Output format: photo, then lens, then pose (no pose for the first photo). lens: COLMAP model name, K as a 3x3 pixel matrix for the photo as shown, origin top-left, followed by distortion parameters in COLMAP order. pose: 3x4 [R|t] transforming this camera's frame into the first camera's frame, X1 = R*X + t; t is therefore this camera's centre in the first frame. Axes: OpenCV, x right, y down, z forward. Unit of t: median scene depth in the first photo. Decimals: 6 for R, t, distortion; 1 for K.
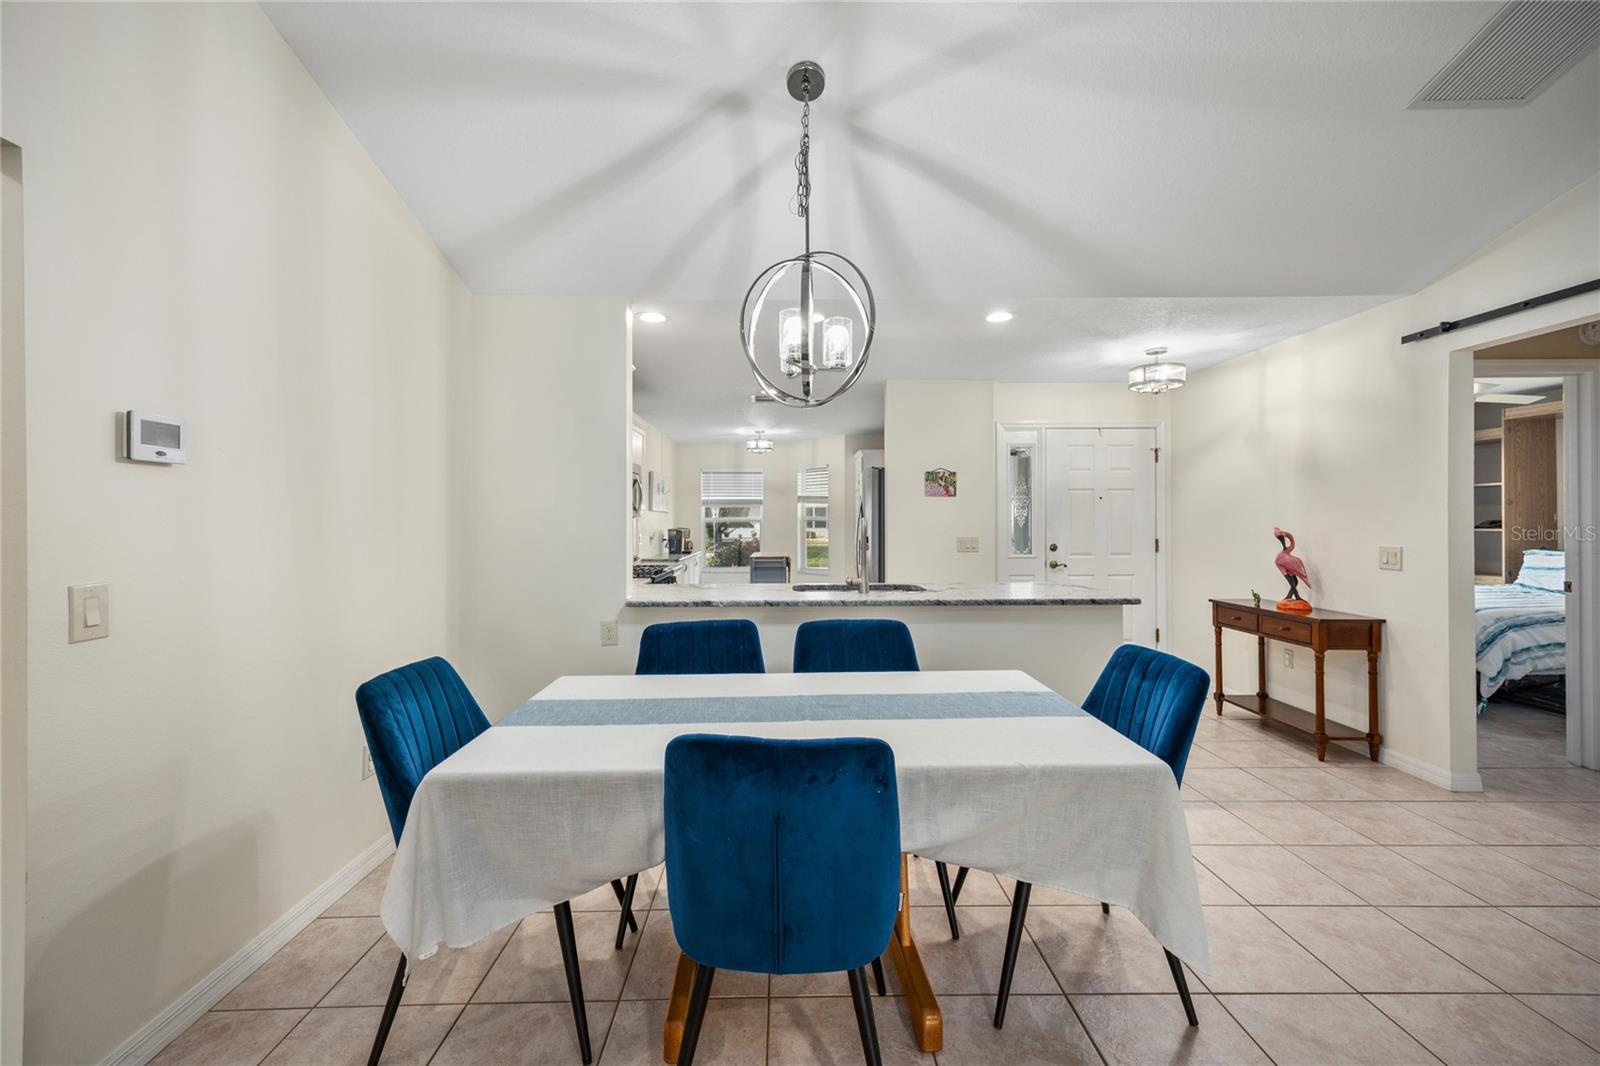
lens RADIAL K [[651.3, 0, 799.2], [0, 651.3, 523.9], [0, 0, 1]] dist [0.015370, -0.000045]
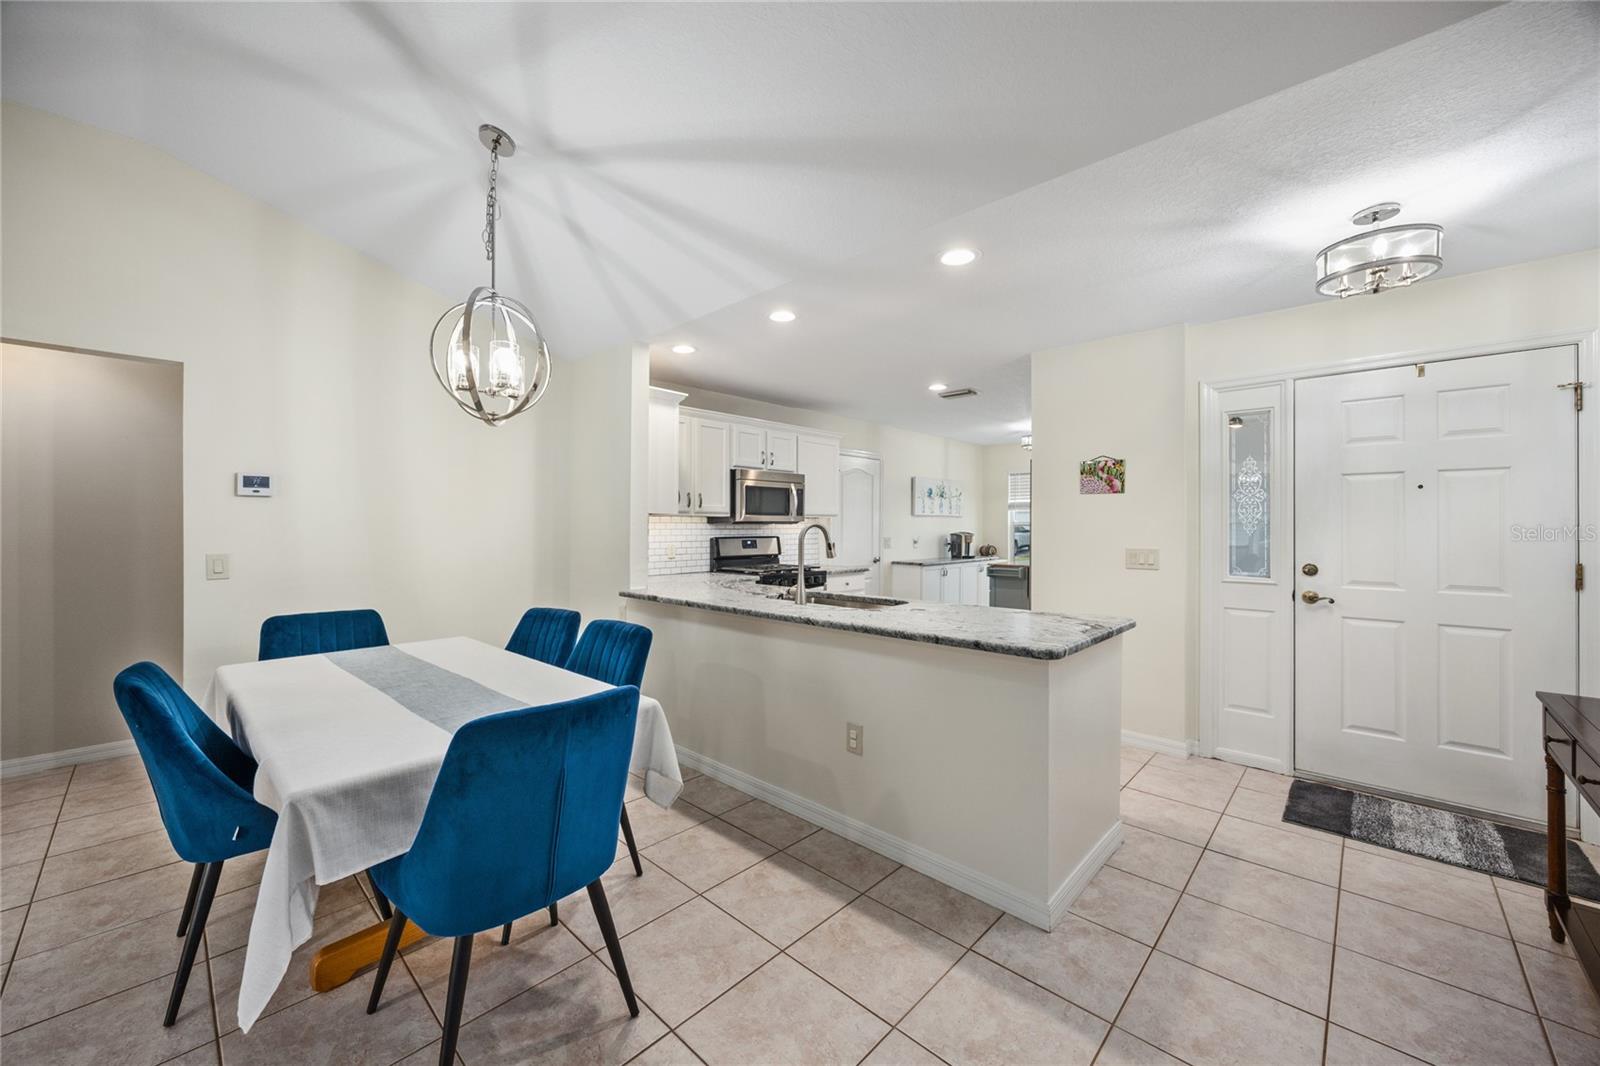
lens RADIAL K [[613.3, 0, 793.9], [0, 613.3, 527.1], [0, 0, 1]] dist [0.000456, 0.000413]
pose [[0.709144, 0.004969, -0.705046, 0.587573], [-0.005468, 0.999984, 0.001547, -0.003201], [0.705042, 0.002758, 0.709160, 0.314757]]
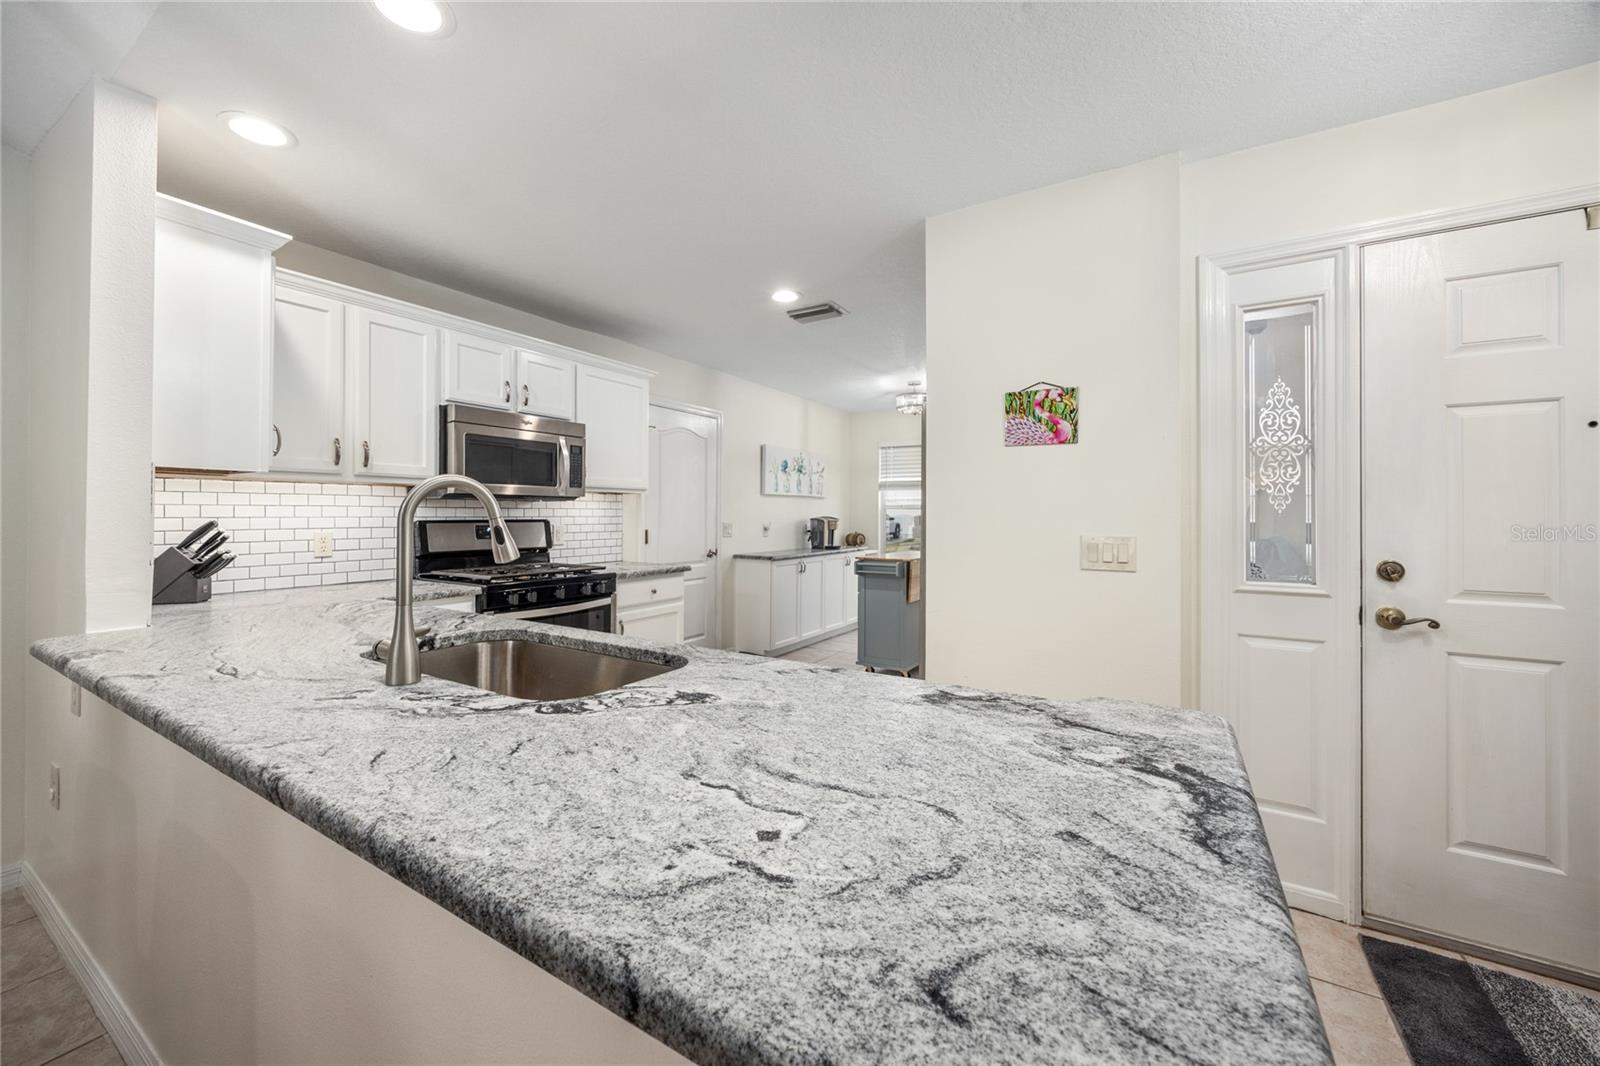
lens RADIAL K [[617.1, 0, 790.1], [0, 617.1, 513.7], [0, 0, 1]] dist [-0.001326, 0.000216]
pose [[0.836855, 0.004278, -0.547409, 0.387734], [-0.007147, 0.999970, -0.003112, 0.010464], [0.547379, 0.006516, 0.836860, 0.693827]]
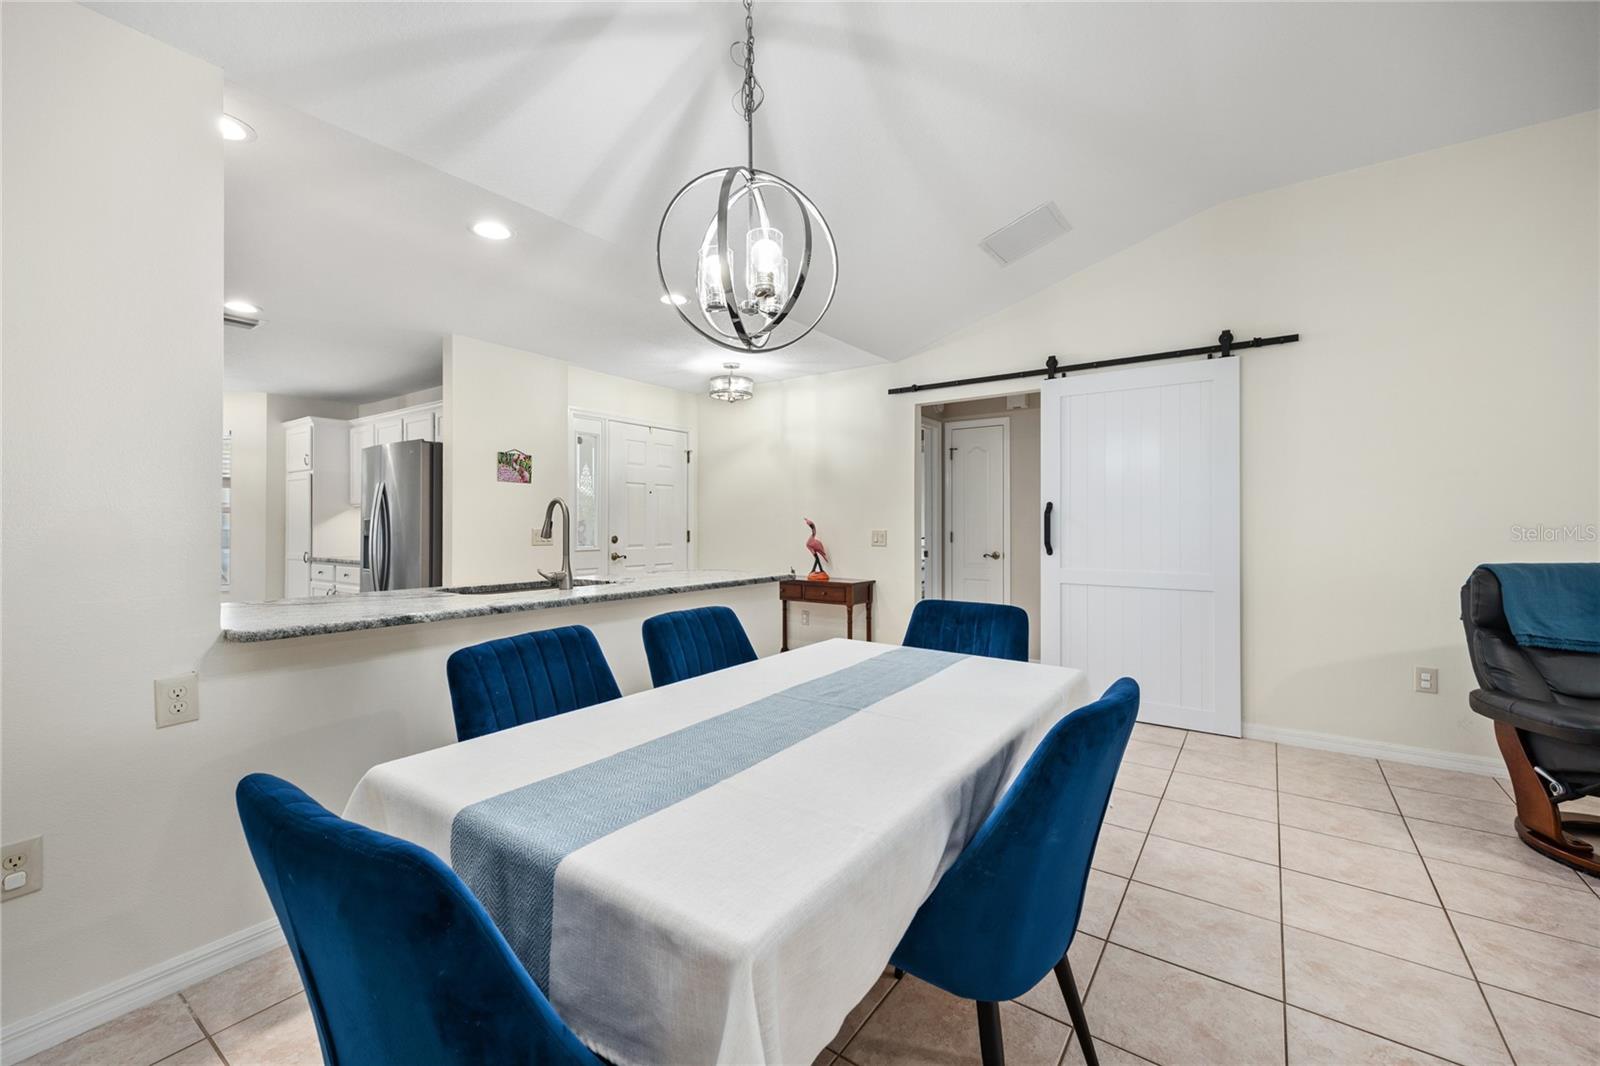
lens RADIAL K [[651.1, 0, 786.1], [0, 651.1, 520.6], [0, 0, 1]] dist [0.014737, -0.000078]
pose [[0.606988, 0.008379, 0.794667, -0.322424], [0.000793, 0.999938, -0.011150, 0.024307], [-0.794711, 0.007398, 0.606943, 0.234117]]
